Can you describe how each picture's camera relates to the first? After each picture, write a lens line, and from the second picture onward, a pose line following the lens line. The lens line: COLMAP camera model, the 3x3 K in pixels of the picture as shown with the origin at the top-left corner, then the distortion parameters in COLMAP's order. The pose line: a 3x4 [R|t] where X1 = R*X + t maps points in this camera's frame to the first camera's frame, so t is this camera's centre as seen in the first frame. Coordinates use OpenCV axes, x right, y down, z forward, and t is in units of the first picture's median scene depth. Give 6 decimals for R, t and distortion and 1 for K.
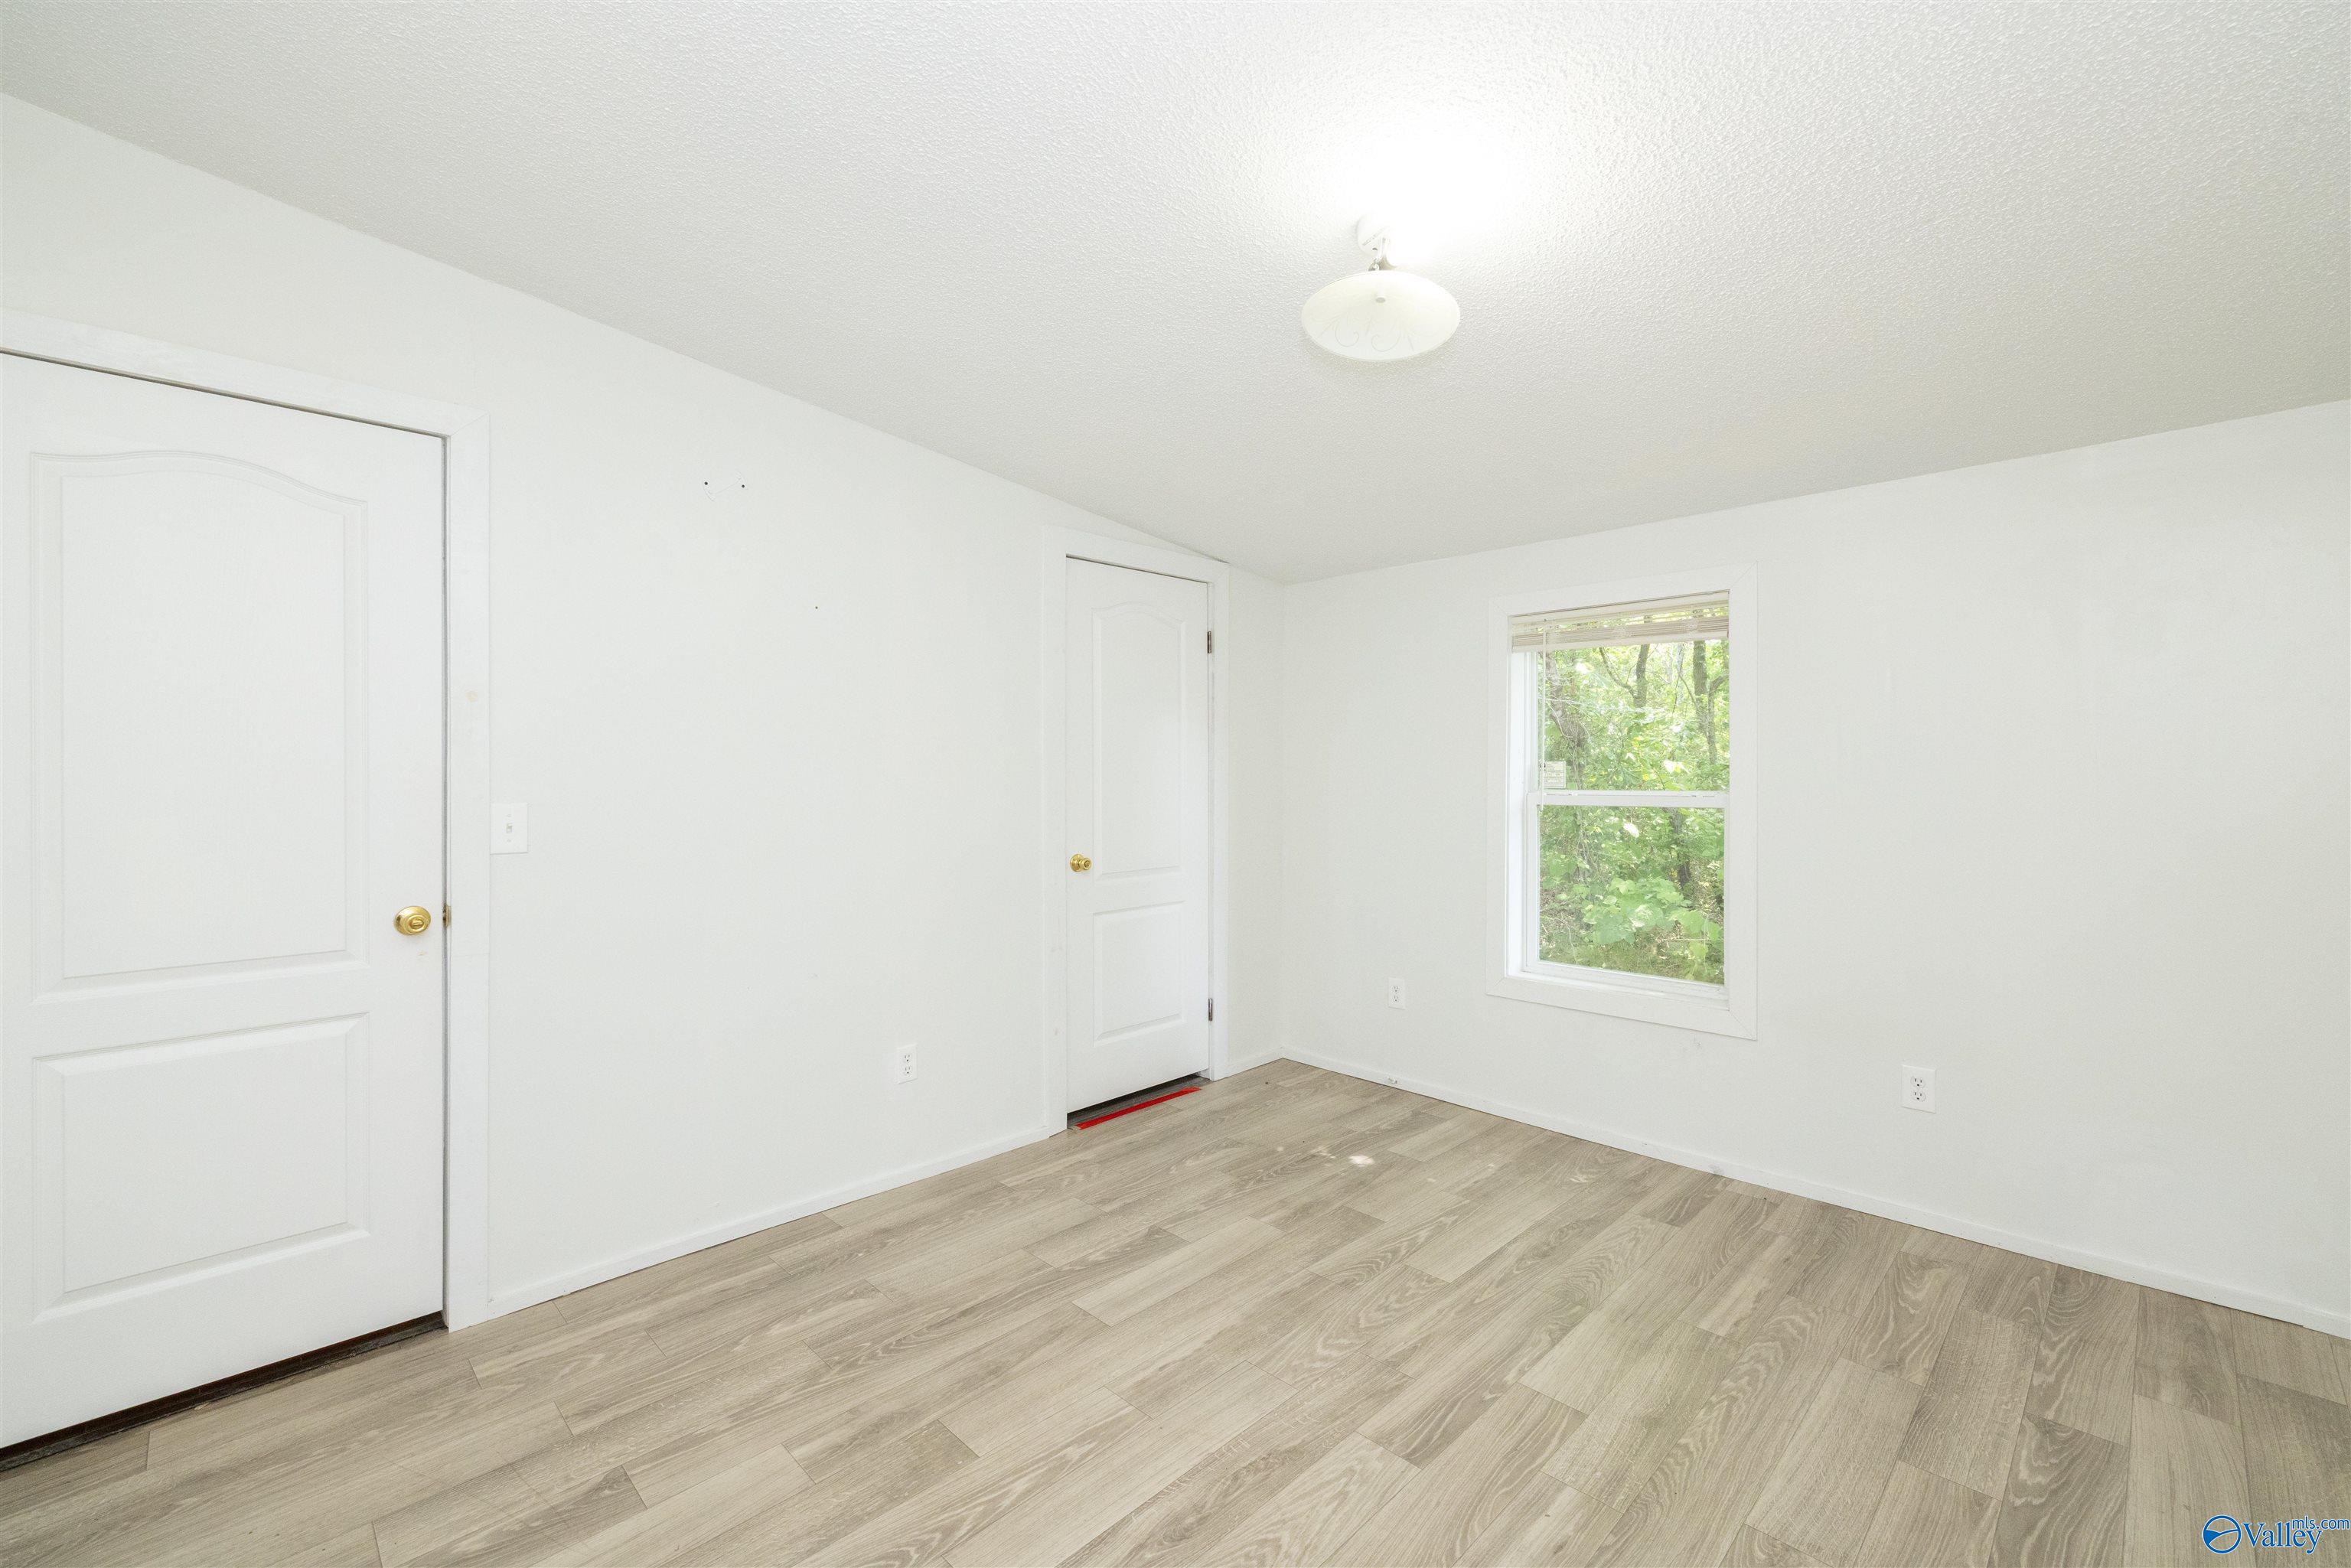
lens RADIAL K [[995.5, 0, 1179.4], [0, 995.5, 780.5], [0, 0, 1]] dist [0.000674, 0.001249]
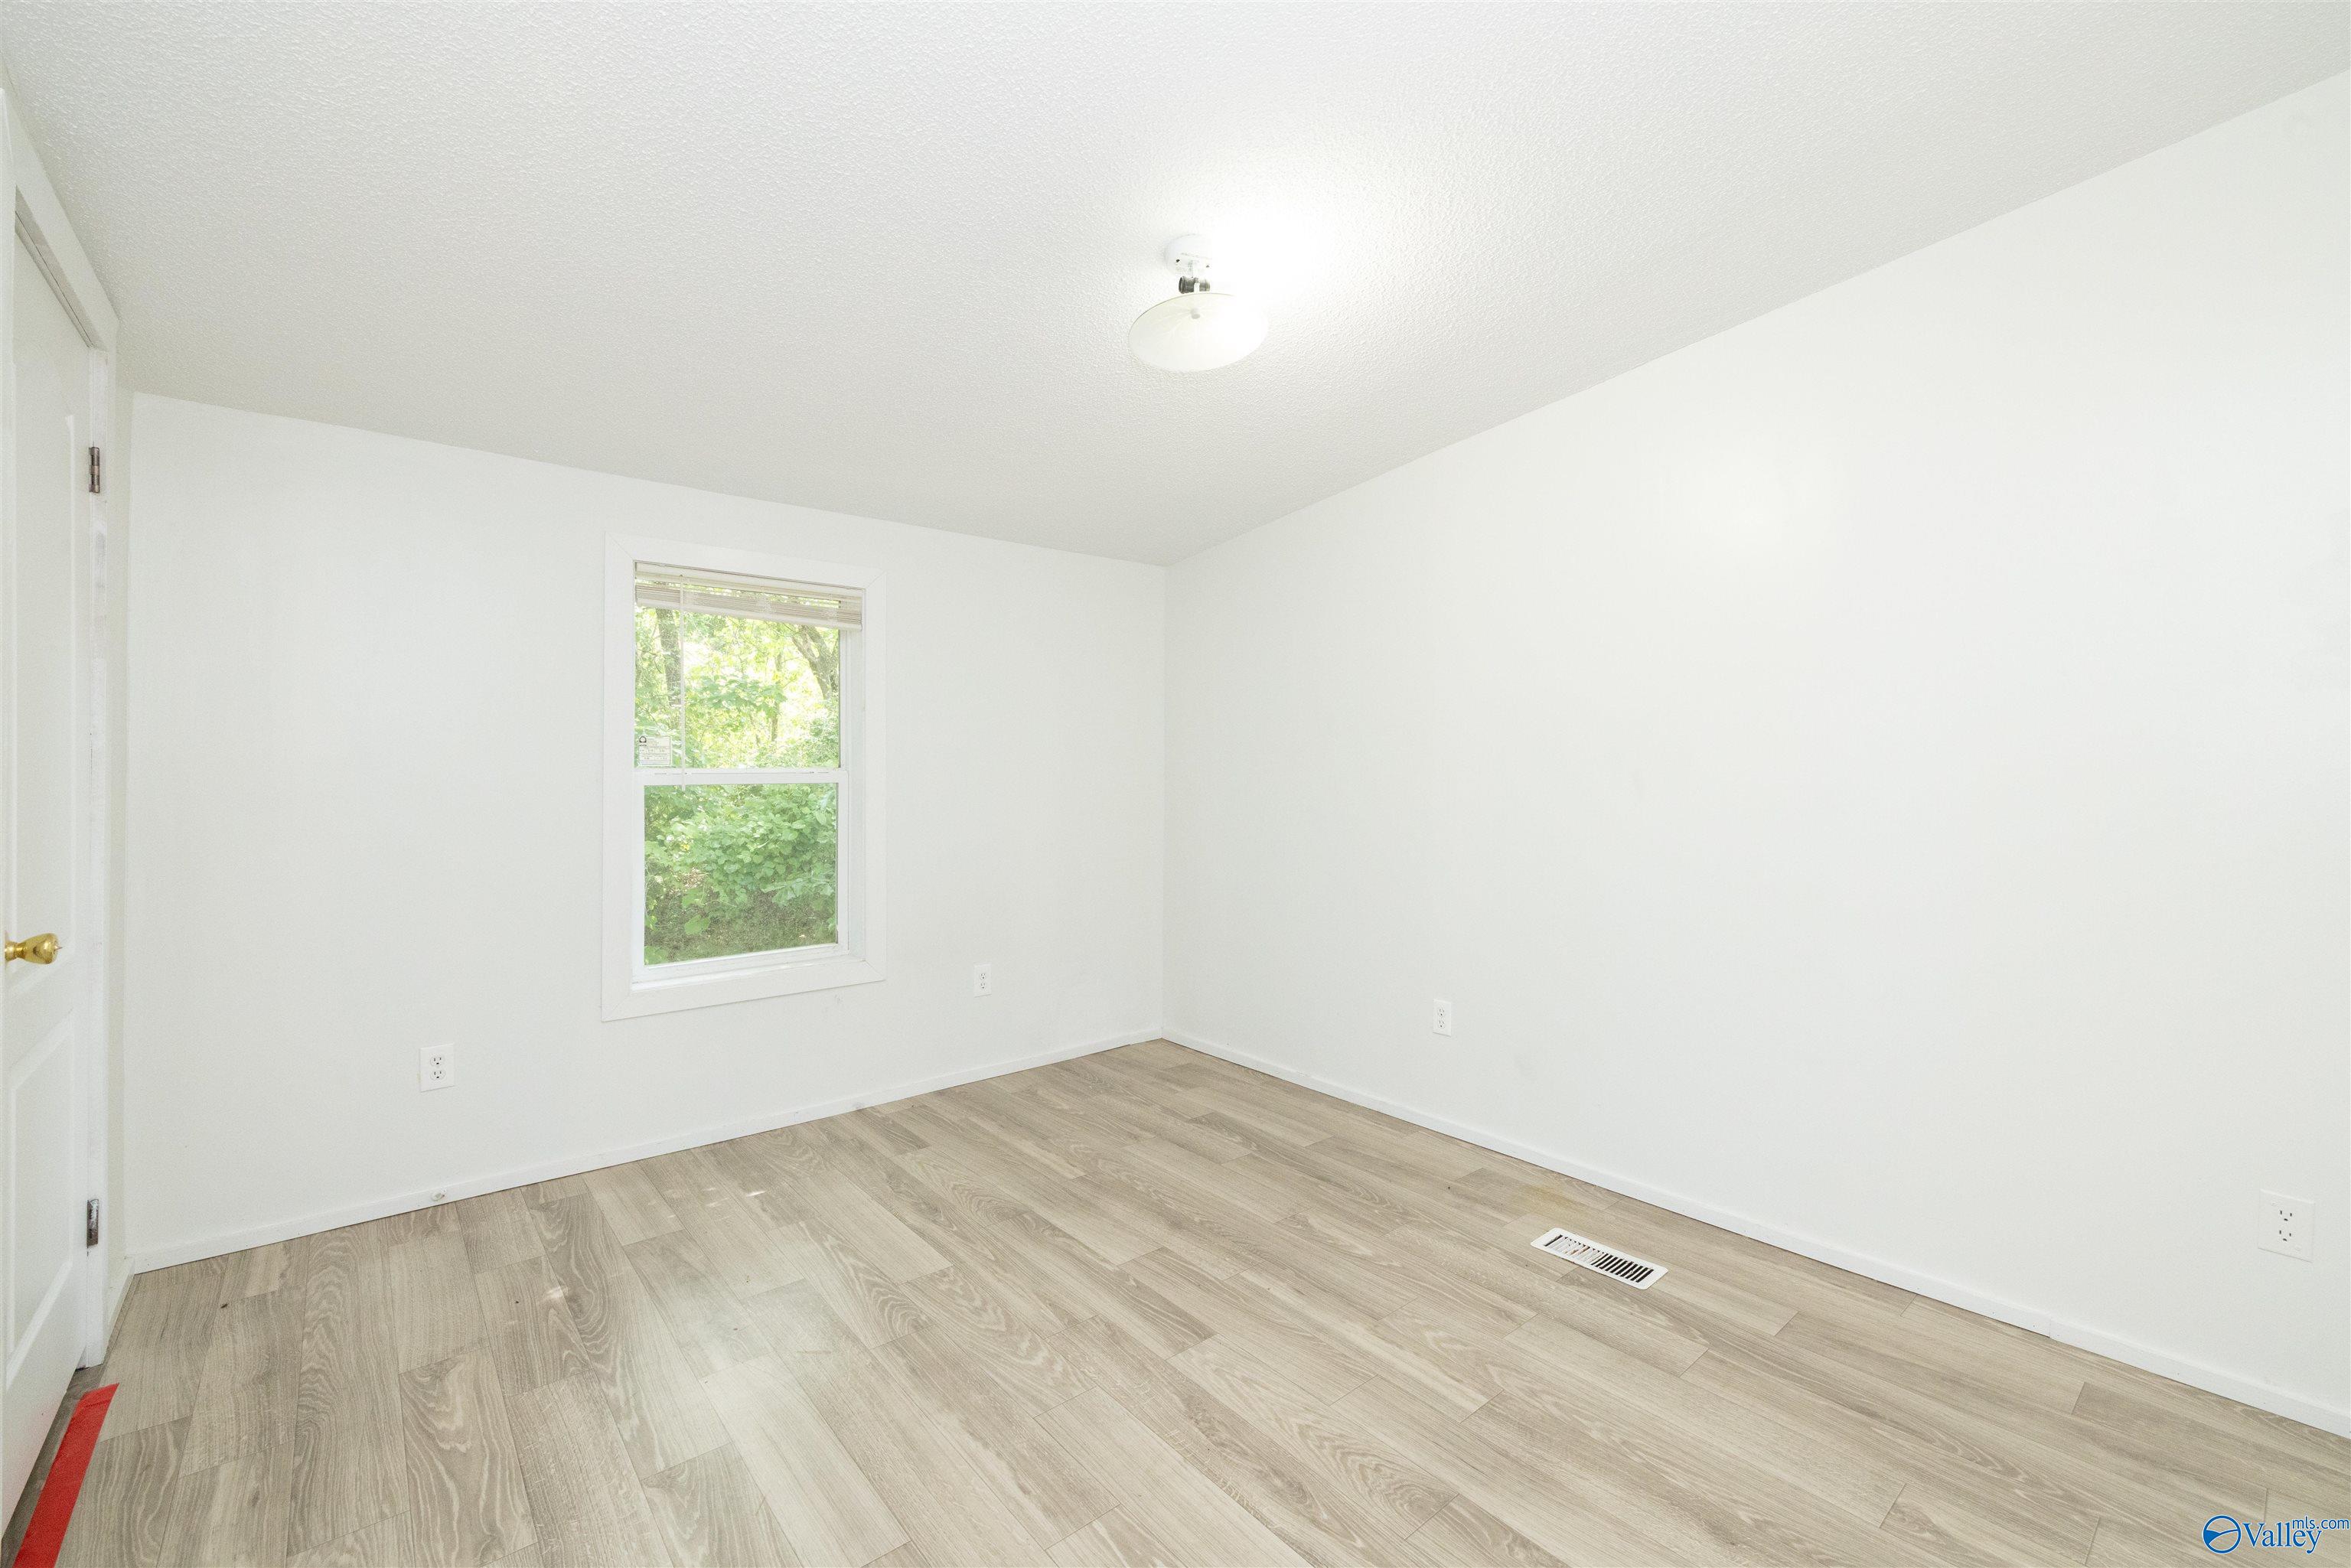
lens RADIAL K [[974.5, 0, 1191.8], [0, 974.5, 784.0], [0, 0, 1]] dist [-0.021205, 0.006927]
pose [[0.065120, -0.022866, 0.997615, -0.763659], [0.008036, 0.999717, 0.022390, 0.013209], [-0.997845, 0.006559, 0.065285, 0.818913]]
